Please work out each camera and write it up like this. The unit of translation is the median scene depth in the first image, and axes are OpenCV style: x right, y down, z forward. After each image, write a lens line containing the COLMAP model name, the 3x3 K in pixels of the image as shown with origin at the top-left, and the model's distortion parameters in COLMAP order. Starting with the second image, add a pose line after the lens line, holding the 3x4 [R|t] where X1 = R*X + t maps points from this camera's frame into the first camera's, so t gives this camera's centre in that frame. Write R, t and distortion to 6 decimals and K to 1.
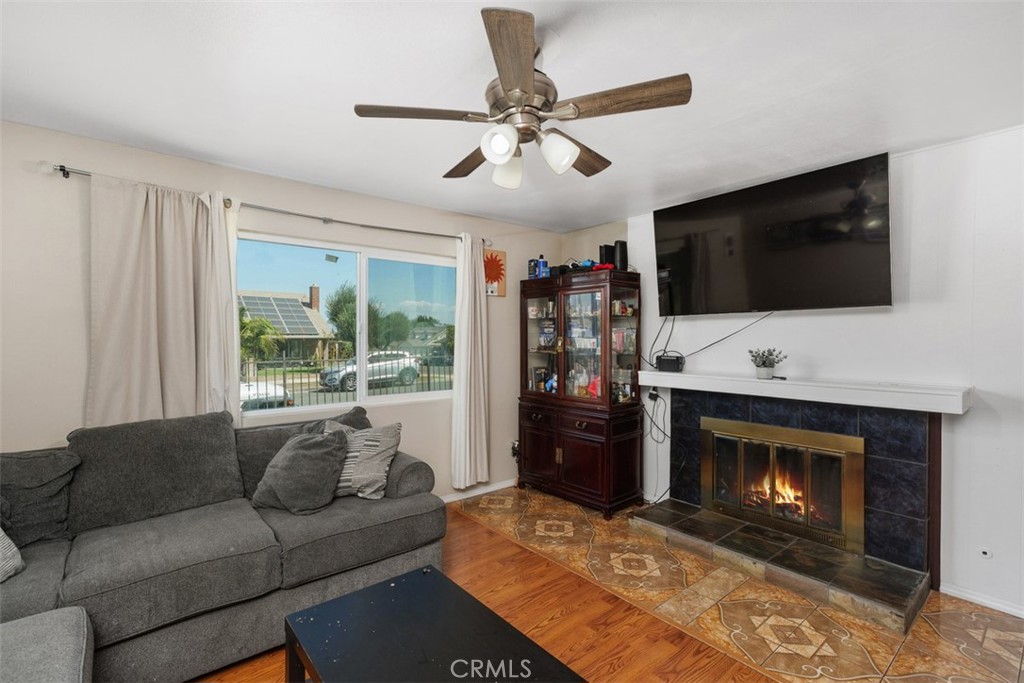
lens RADIAL K [[470.1, 0, 515.3], [0, 470.1, 338.4], [0, 0, 1]] dist [0.004659, 0.000492]
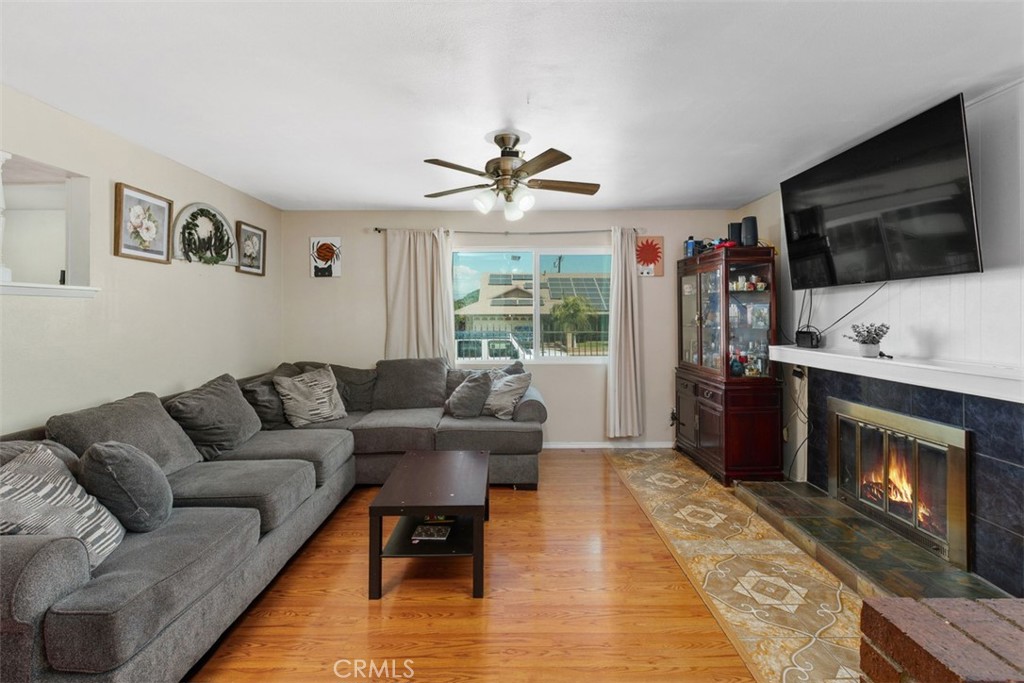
lens RADIAL K [[490.4, 0, 510.0], [0, 490.4, 307.5], [0, 0, 1]] dist [-0.001083, -0.000478]
pose [[0.765686, -0.011898, -0.643105, 0.601971], [0.001949, 0.999867, -0.016178, 0.005061], [0.643212, 0.011134, 0.765607, -0.165177]]
